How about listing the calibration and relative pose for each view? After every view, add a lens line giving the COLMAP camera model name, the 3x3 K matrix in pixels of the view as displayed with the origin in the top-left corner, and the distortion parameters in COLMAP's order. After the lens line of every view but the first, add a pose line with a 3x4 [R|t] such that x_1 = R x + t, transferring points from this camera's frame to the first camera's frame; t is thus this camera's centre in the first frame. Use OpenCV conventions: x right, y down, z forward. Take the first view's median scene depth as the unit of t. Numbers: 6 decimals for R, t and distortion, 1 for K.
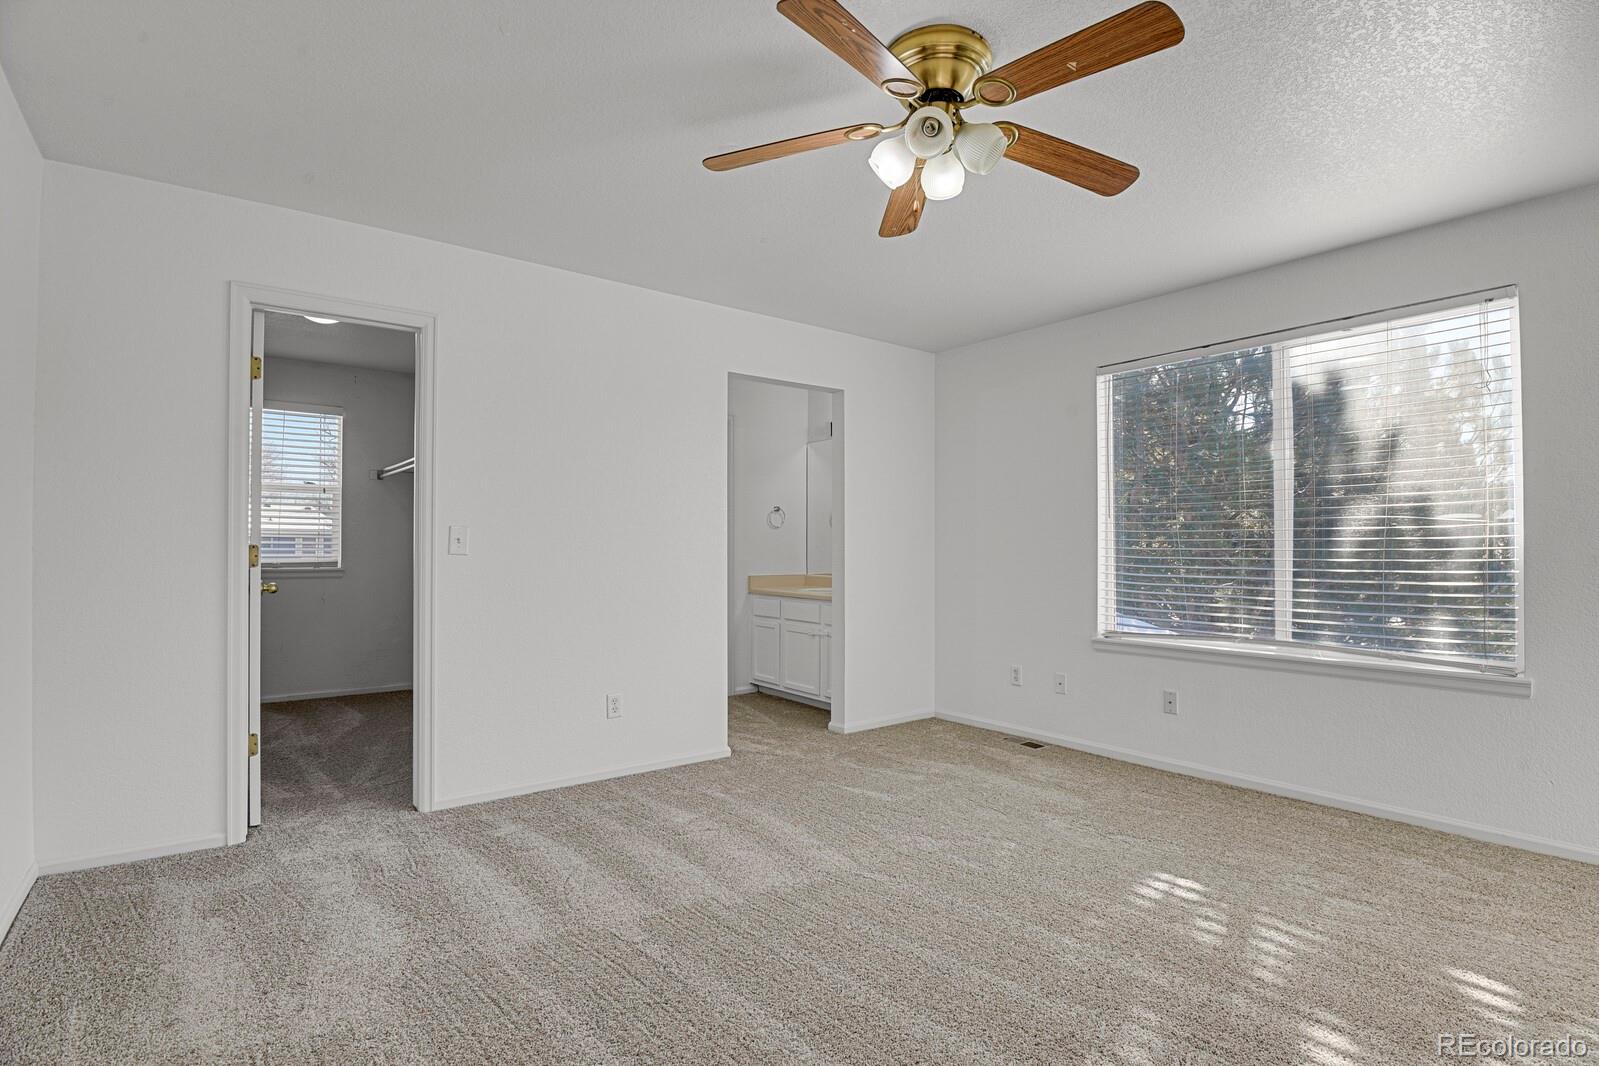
lens RADIAL K [[770.1, 0, 804.1], [0, 770.1, 533.4], [0, 0, 1]] dist [-0.050579, -0.000534]
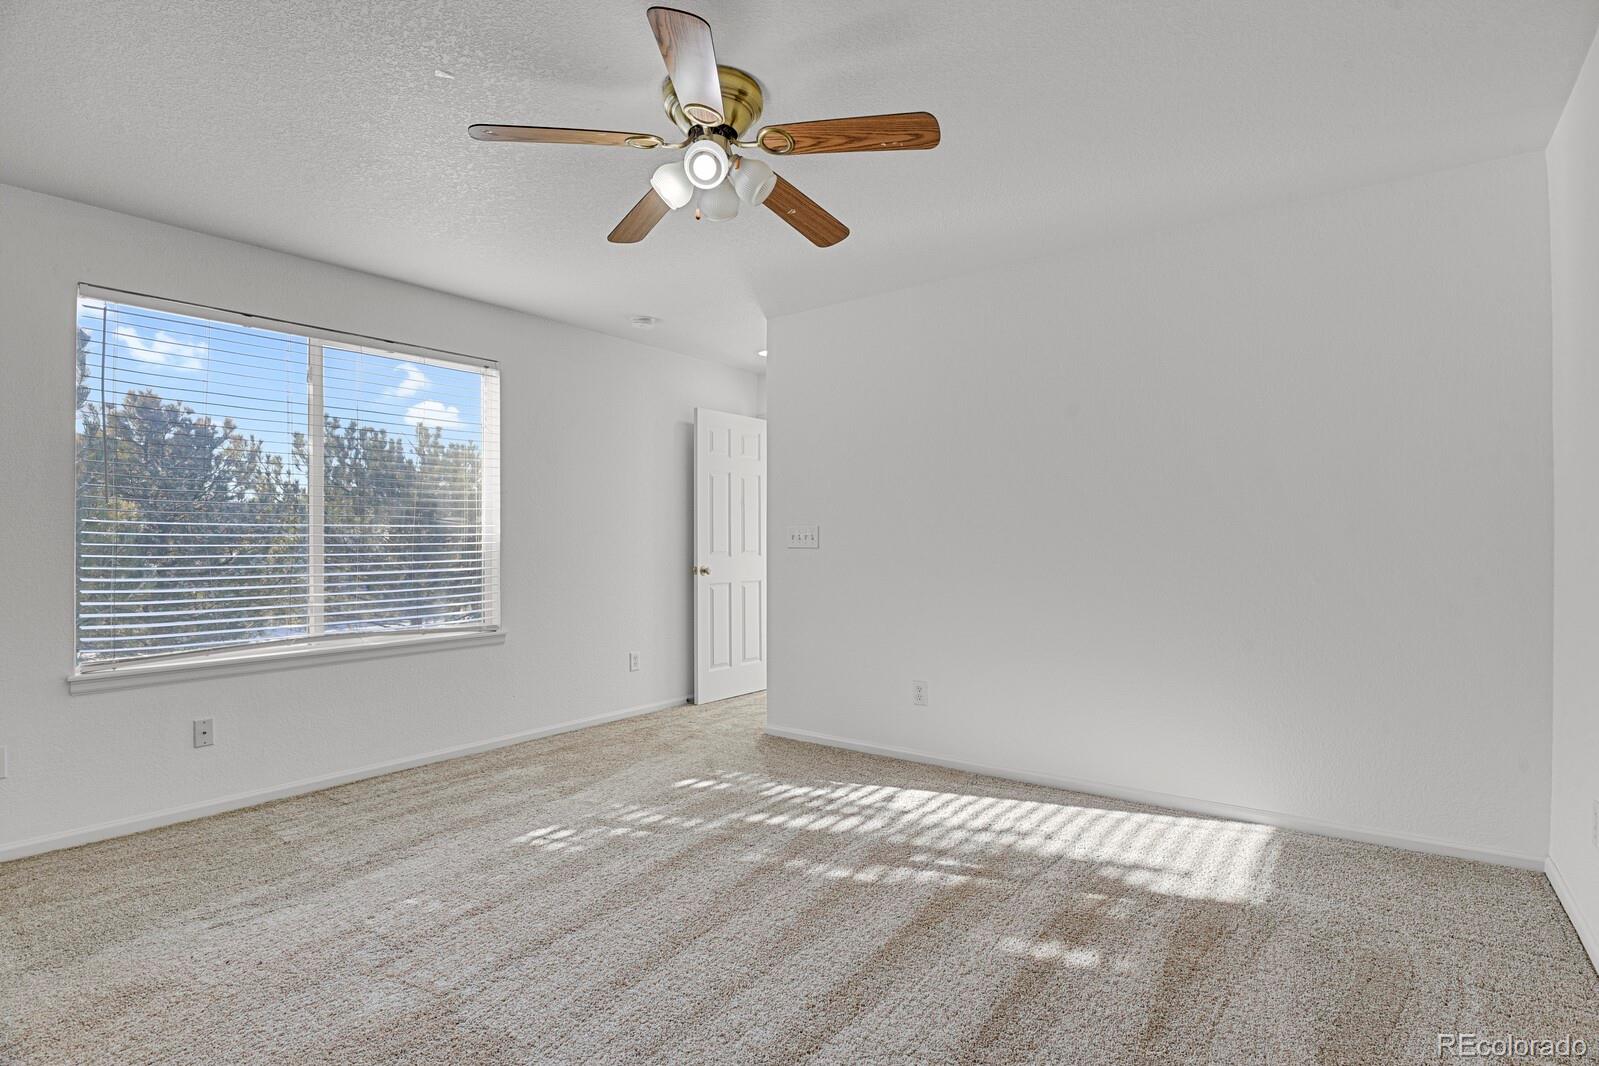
lens RADIAL K [[770.1, 0, 793.1], [0, 770.1, 538.1], [0, 0, 1]] dist [-0.050579, -0.000534]
pose [[-0.271288, -0.000337, 0.962498, -0.511673], [-0.011309, 0.999932, -0.002838, 0.007063], [-0.962432, -0.011655, -0.271273, 0.666463]]
